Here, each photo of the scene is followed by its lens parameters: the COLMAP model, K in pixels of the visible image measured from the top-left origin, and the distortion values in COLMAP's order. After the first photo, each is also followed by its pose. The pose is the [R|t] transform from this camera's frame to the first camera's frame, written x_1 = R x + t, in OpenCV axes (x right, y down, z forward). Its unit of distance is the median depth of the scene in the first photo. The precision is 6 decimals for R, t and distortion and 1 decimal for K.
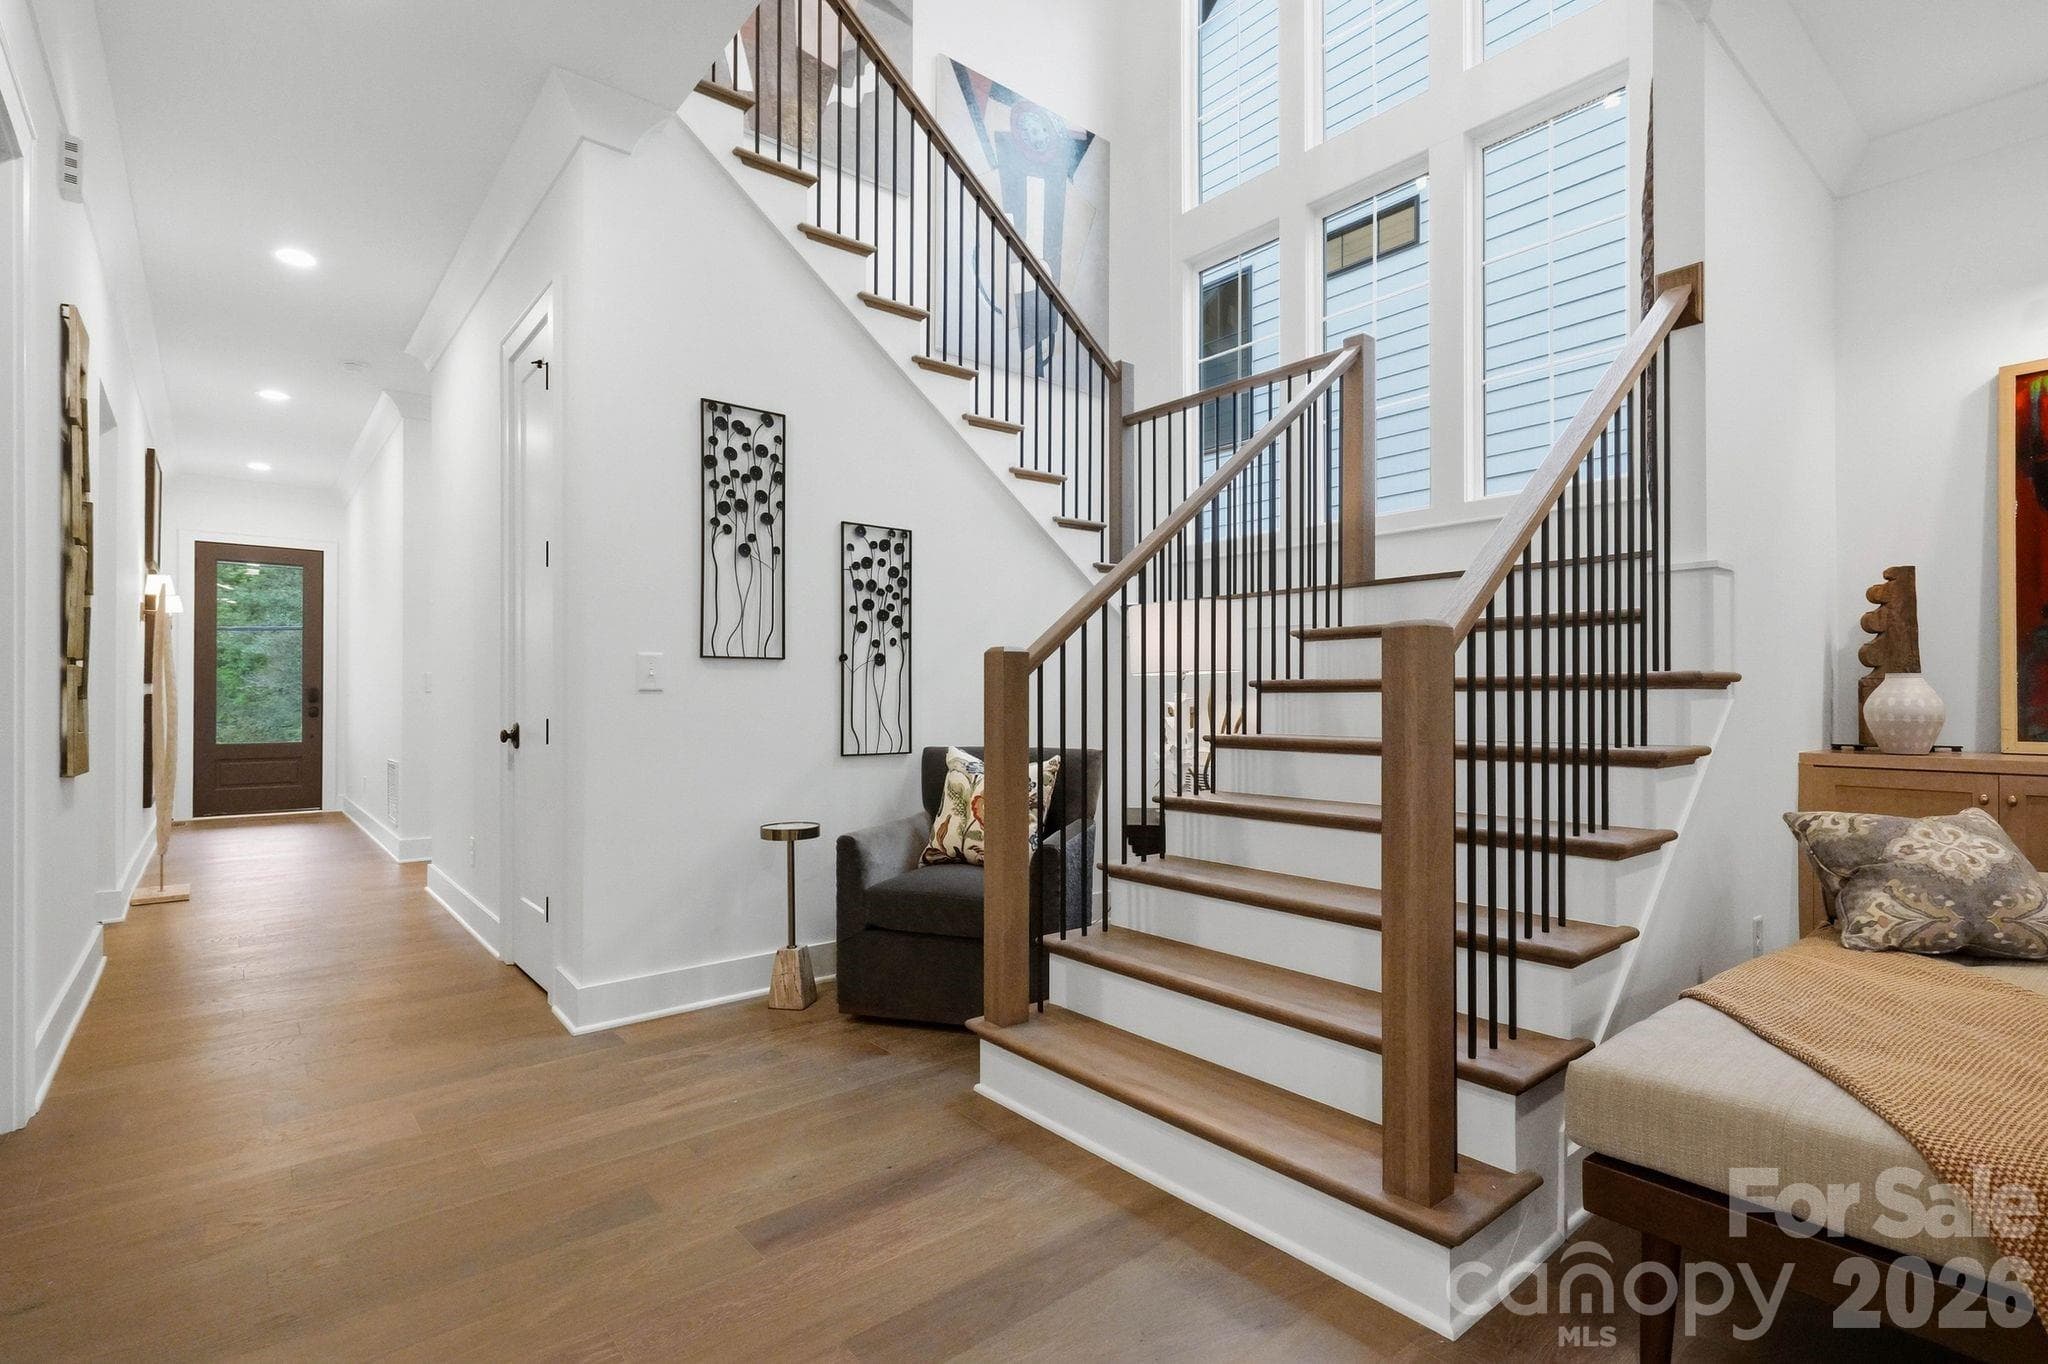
lens RADIAL K [[965.6, 0, 1023.2], [0, 965.6, 692.7], [0, 0, 1]] dist [0.002872, 0.000176]
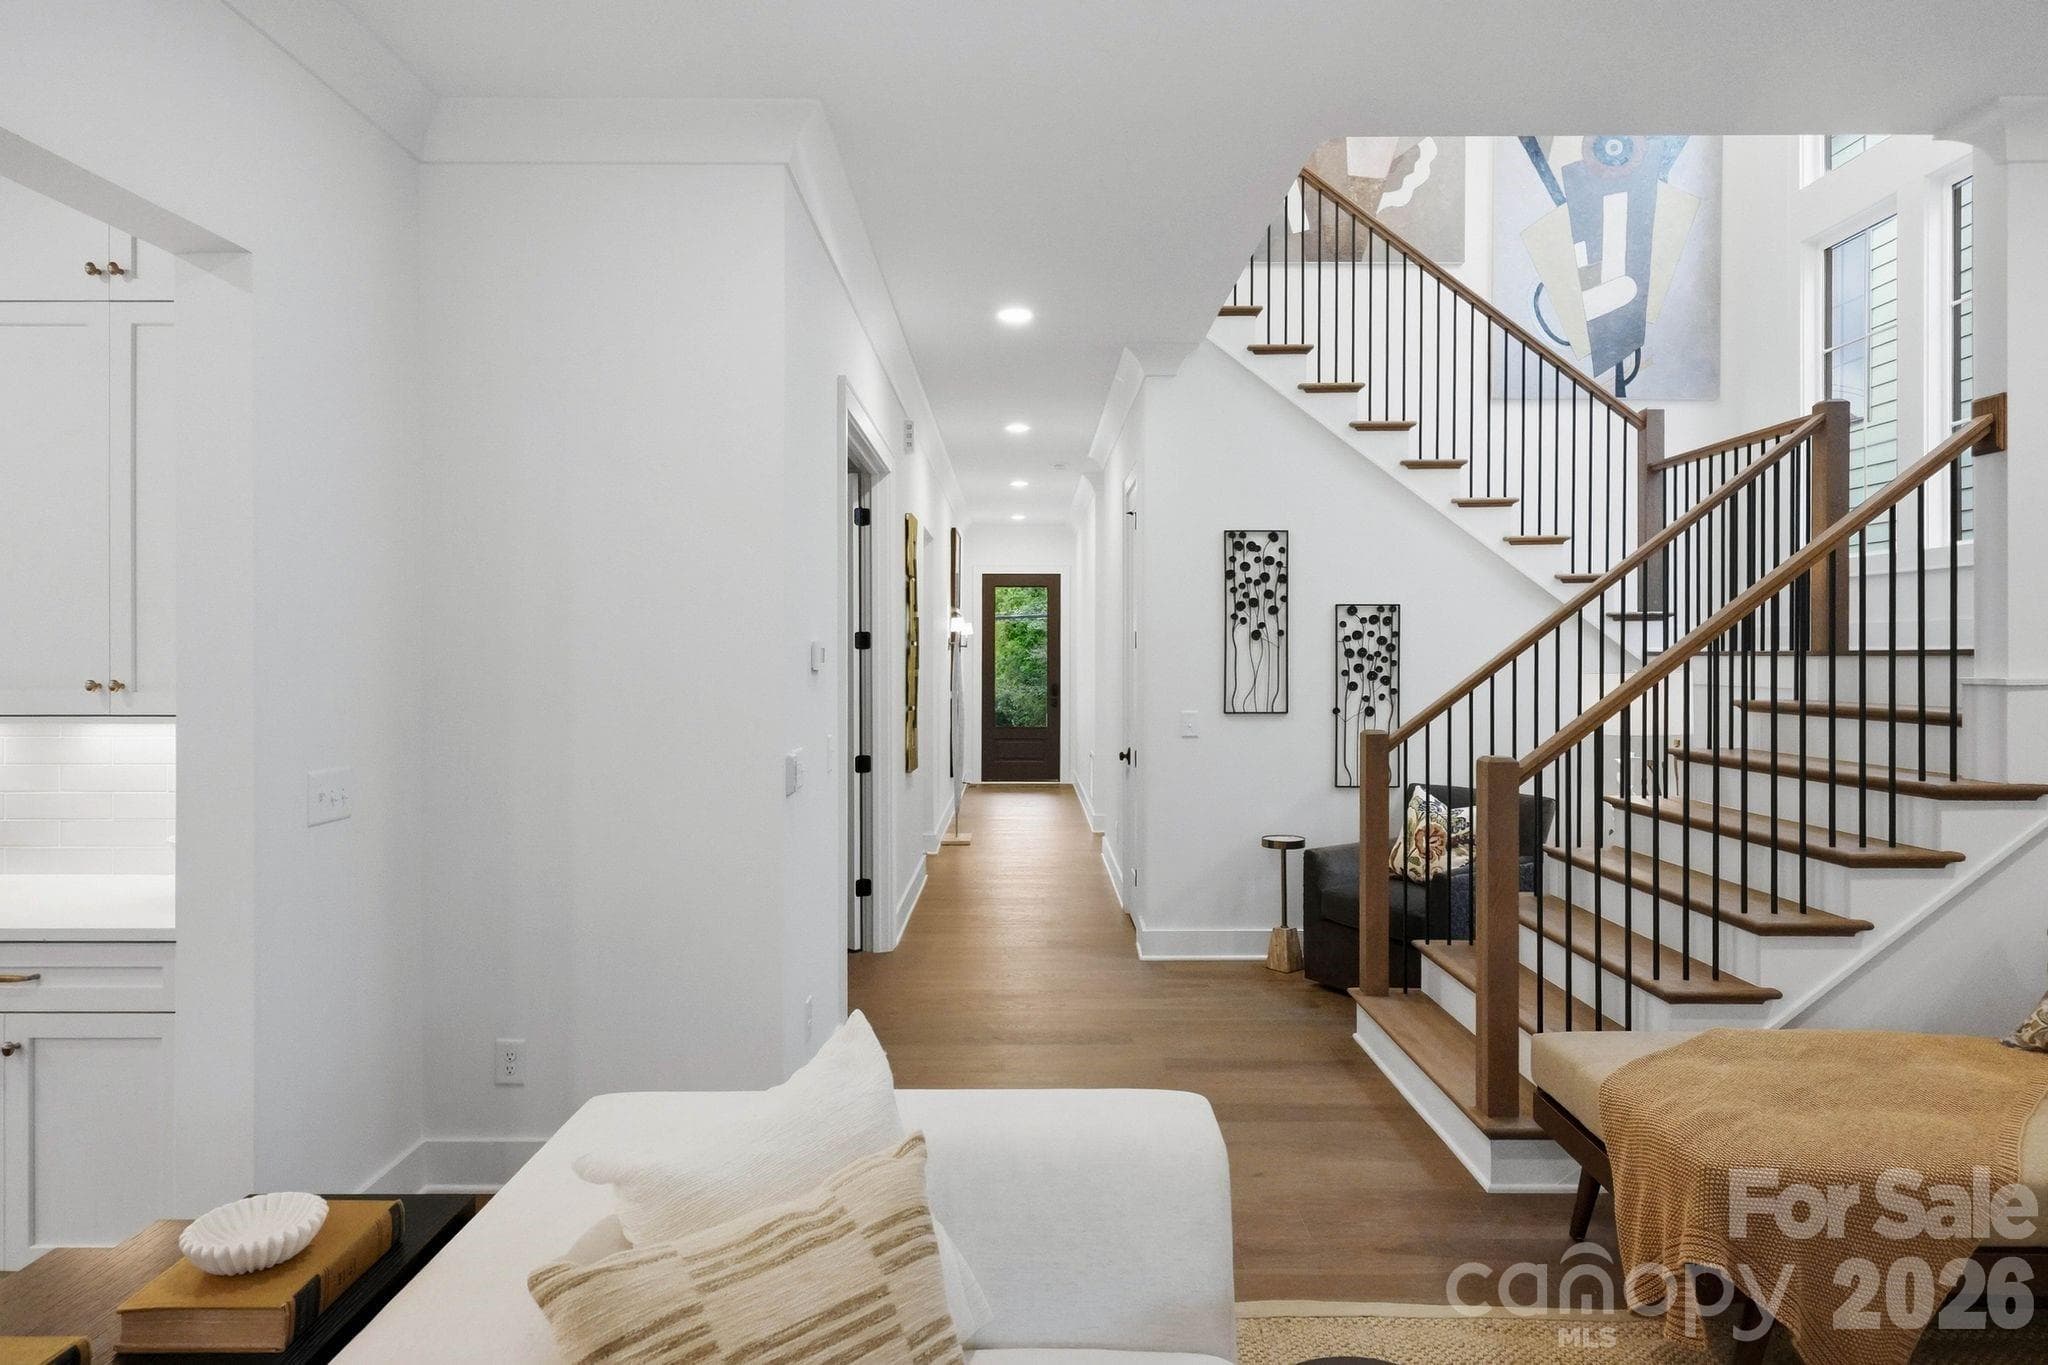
lens RADIAL K [[1167.8, 0, 1021.3], [0, 1167.8, 655.2], [0, 0, 1]] dist [0.003380, 0.000033]
pose [[0.769856, -0.000008, -0.638218, 0.507554], [0.003025, 0.999989, 0.003635, -0.123383], [0.638210, -0.004729, 0.769847, -0.487238]]
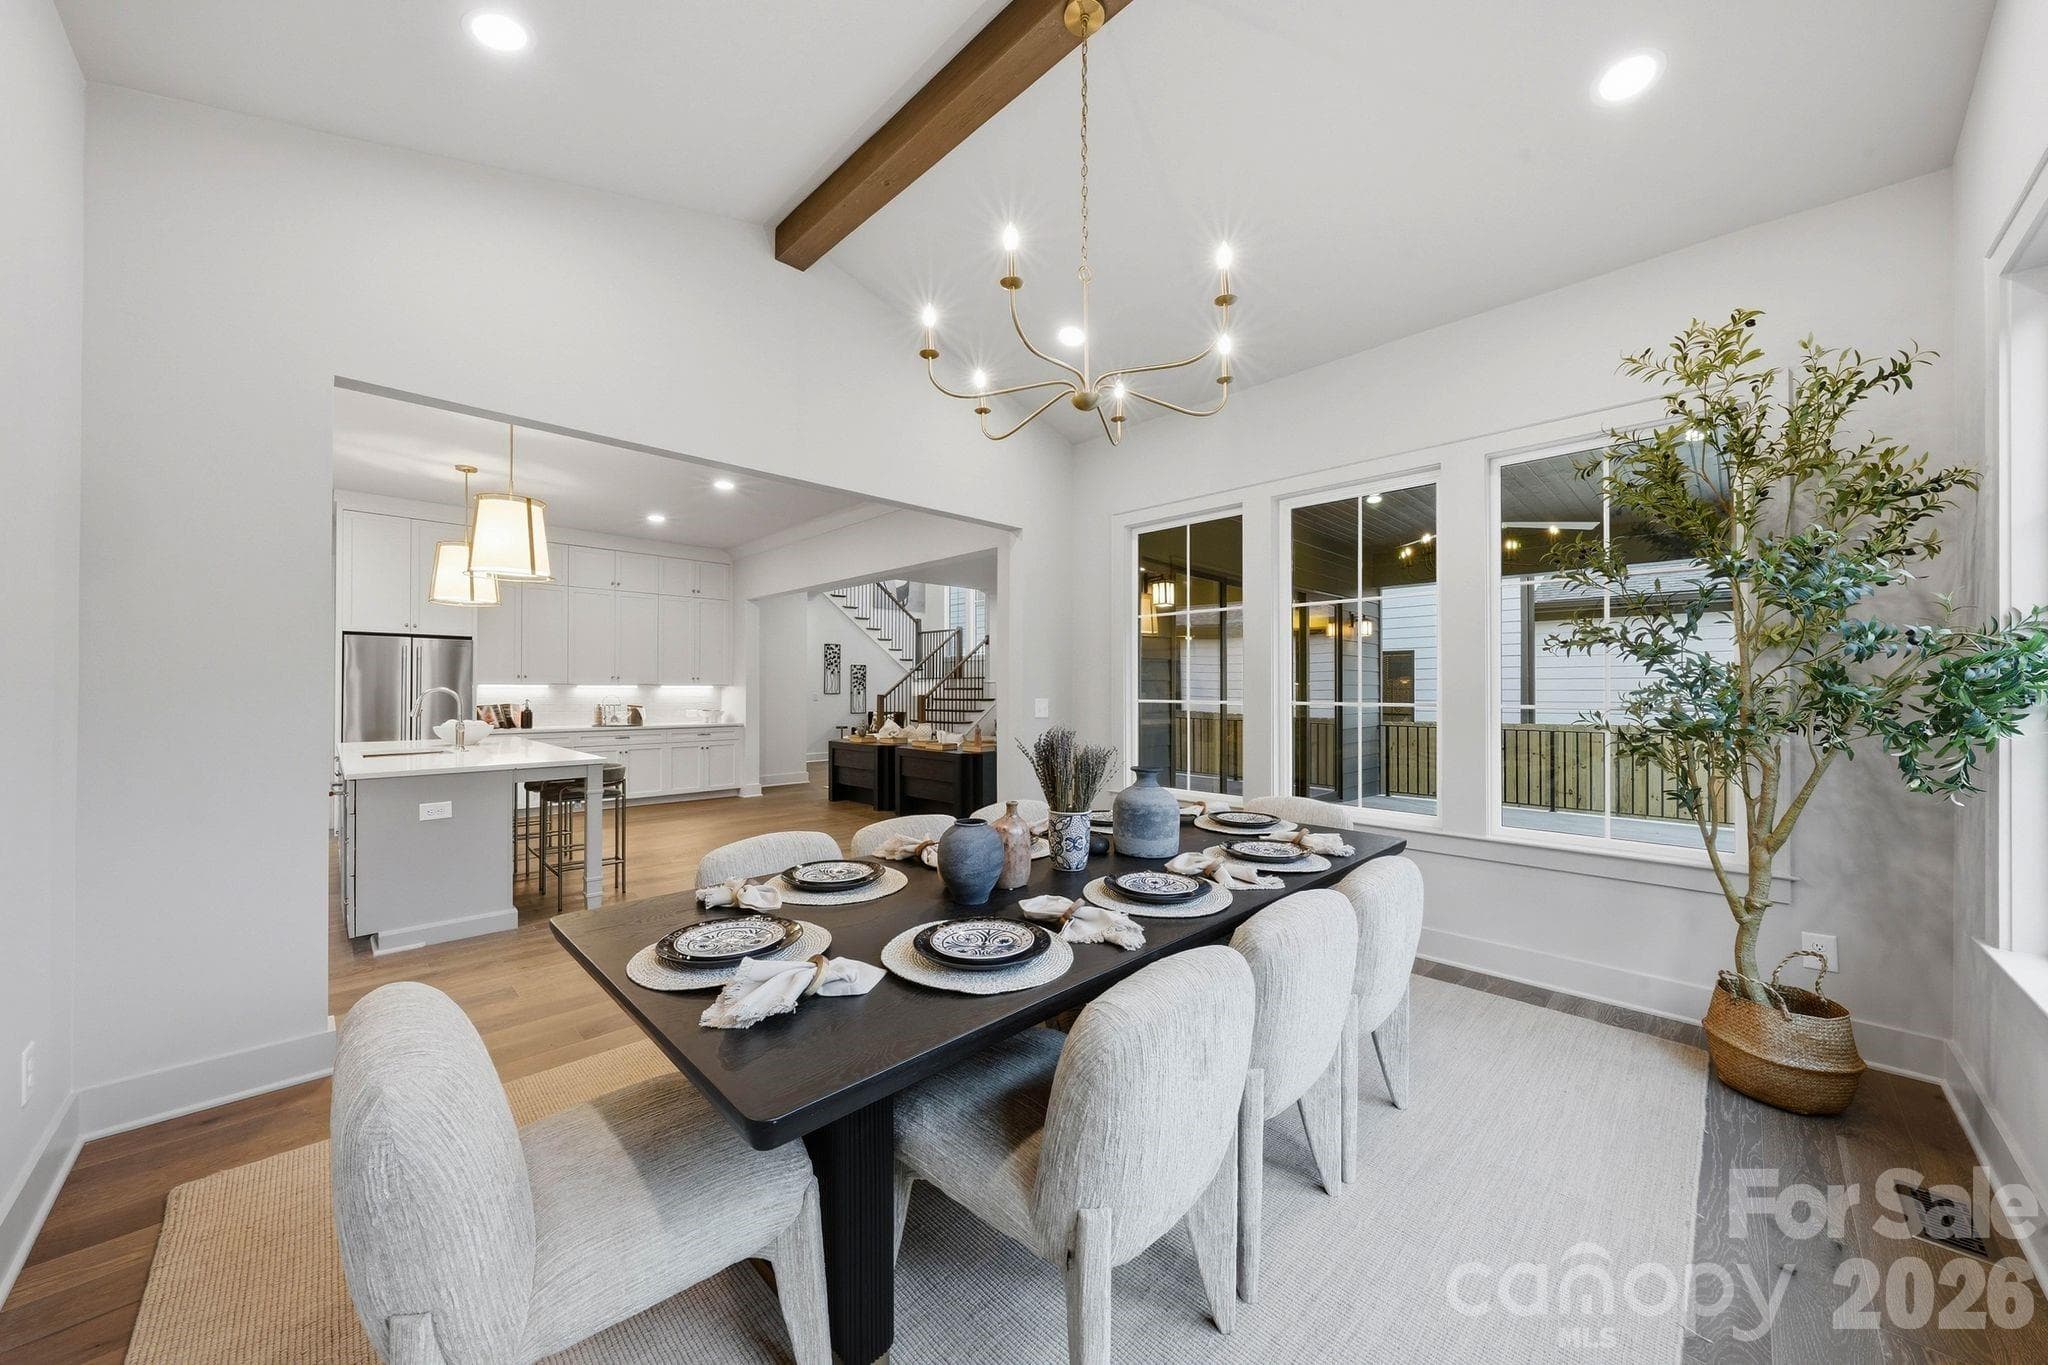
lens RADIAL K [[717.3, 0, 1025.0], [0, 717.3, 691.3], [0, 0, 1]] dist [0.000425, 0.000003]
pose [[0.995465, 0.003961, 0.095051, 0.356296], [-0.004200, 0.999988, 0.002315, -0.059708], [-0.095041, -0.002704, 0.995470, -2.806490]]
